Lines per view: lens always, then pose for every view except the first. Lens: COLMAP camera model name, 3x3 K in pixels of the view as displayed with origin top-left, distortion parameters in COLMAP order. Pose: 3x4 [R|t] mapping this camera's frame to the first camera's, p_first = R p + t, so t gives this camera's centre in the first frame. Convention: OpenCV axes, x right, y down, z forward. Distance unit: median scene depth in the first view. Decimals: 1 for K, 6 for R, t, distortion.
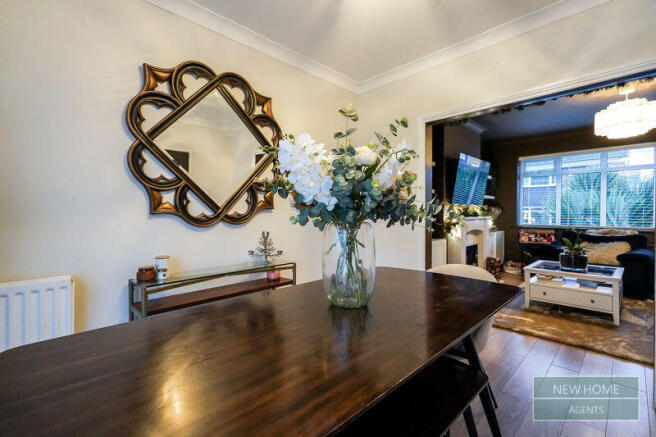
lens RADIAL K [[299.8, 0, 328.1], [0, 299.8, 218.5], [0, 0, 1]] dist [0.004532, 0.000266]
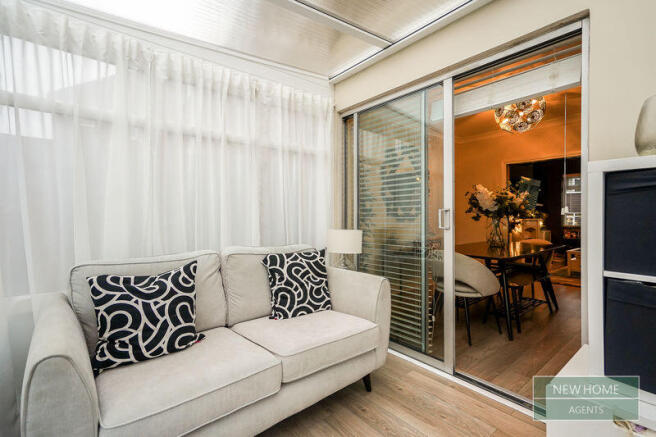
lens RADIAL K [[299.8, 0, 329.6], [0, 299.8, 213.8], [0, 0, 1]] dist [0.004532, 0.000266]
pose [[0.995666, 0.010785, -0.092377, -1.498702], [-0.013163, 0.999596, -0.025172, 0.085575], [0.092069, 0.026279, 0.995406, -2.330151]]
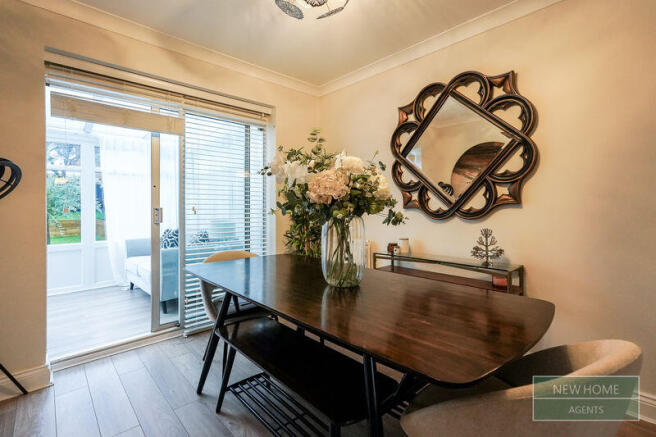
lens RADIAL K [[299.8, 0, 329.6], [0, 299.8, 215.0], [0, 0, 1]] dist [0.004532, 0.000266]
pose [[-0.036440, 0.031442, -0.998841, 0.680820], [-0.030117, 0.999016, 0.032546, -0.013340], [0.998882, 0.031268, -0.035457, 0.539967]]
